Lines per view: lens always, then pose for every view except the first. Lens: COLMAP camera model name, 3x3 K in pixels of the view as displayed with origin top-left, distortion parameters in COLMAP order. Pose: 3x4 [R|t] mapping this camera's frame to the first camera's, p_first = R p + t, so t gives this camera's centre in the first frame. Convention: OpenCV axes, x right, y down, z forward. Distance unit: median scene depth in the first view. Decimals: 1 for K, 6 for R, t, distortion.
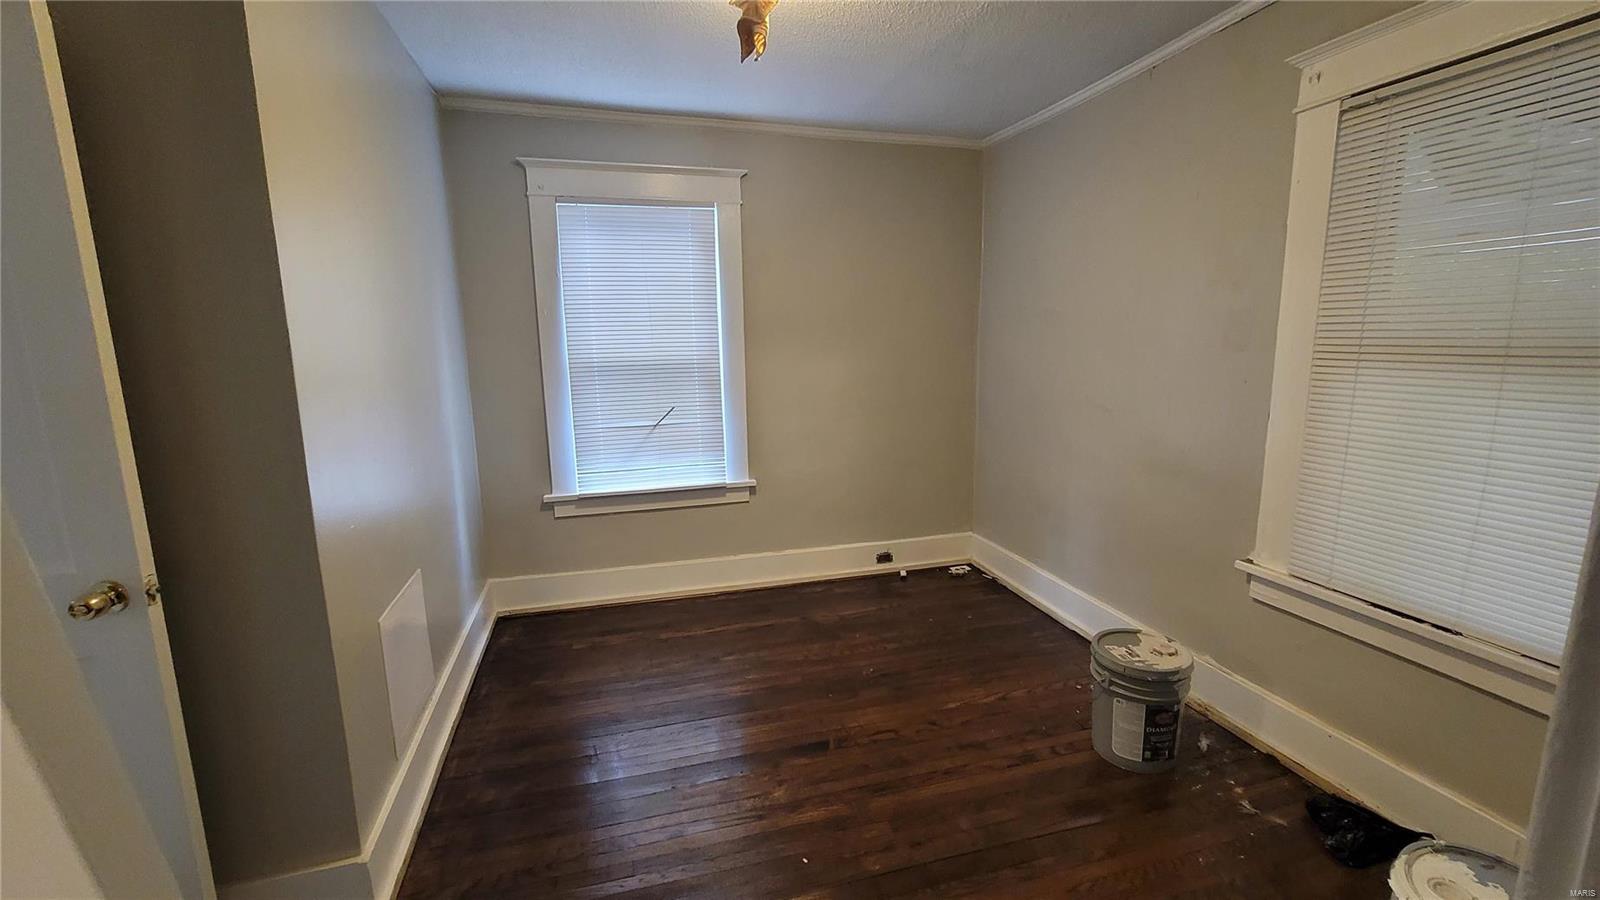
lens RADIAL K [[665.7, 0, 806.9], [0, 665.7, 458.8], [0, 0, 1]] dist [-0.006519, 0.000060]
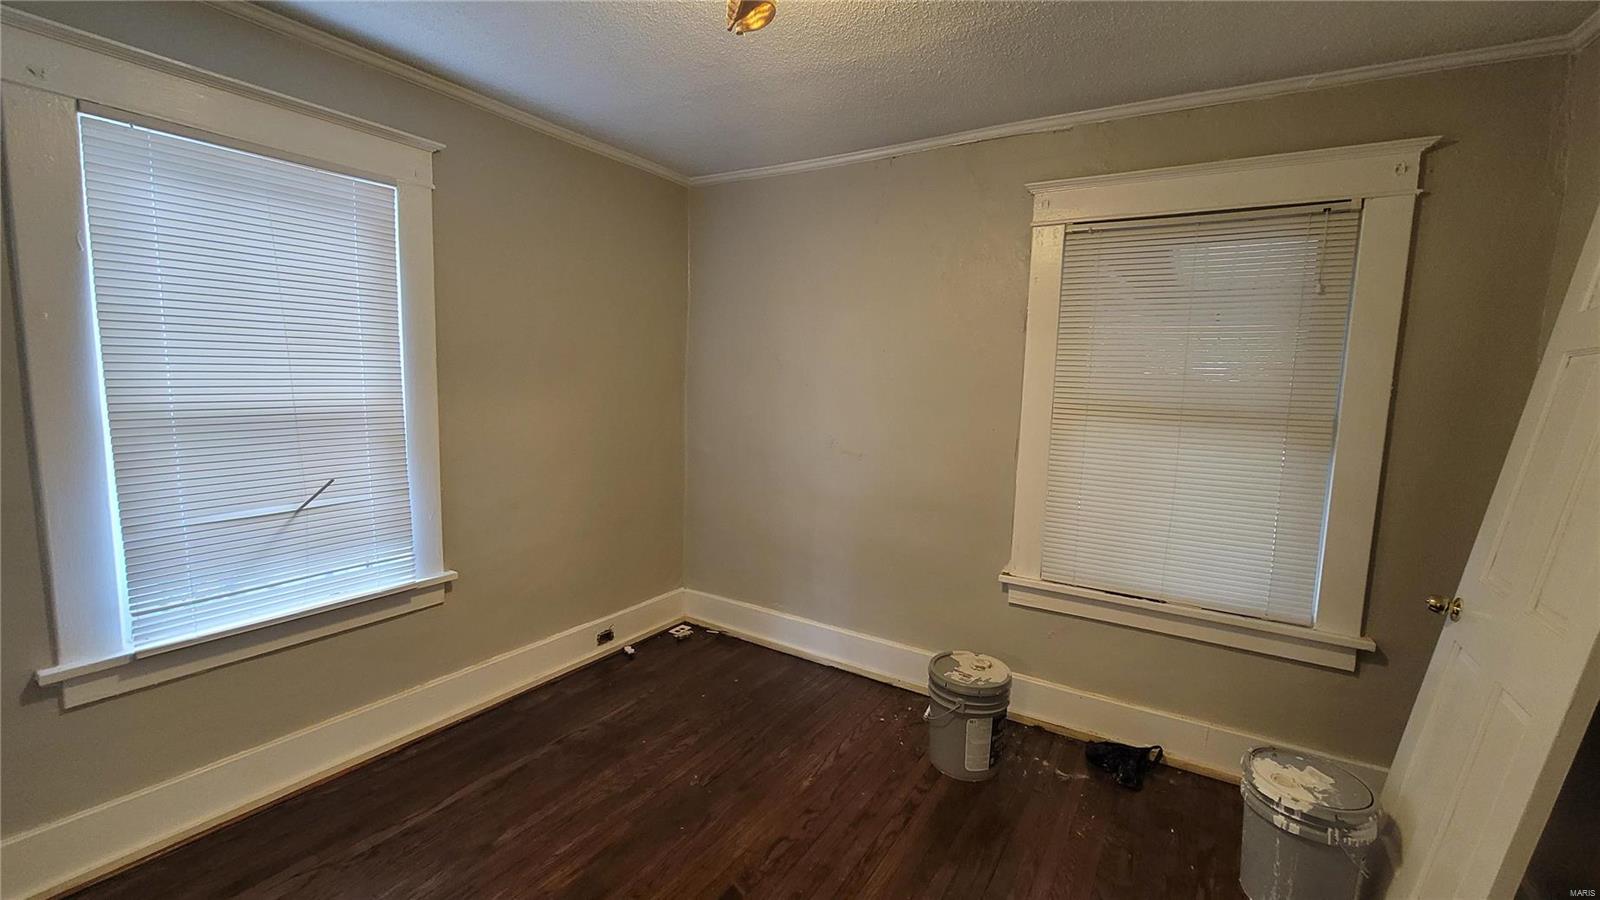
lens RADIAL K [[665.7, 0, 798.0], [0, 665.7, 452.0], [0, 0, 1]] dist [-0.006519, 0.000060]
pose [[0.732467, -0.046474, 0.679215, -0.325604], [0.083727, 0.996243, -0.022125, -0.056103], [-0.675635, 0.073074, 0.733606, 0.243351]]
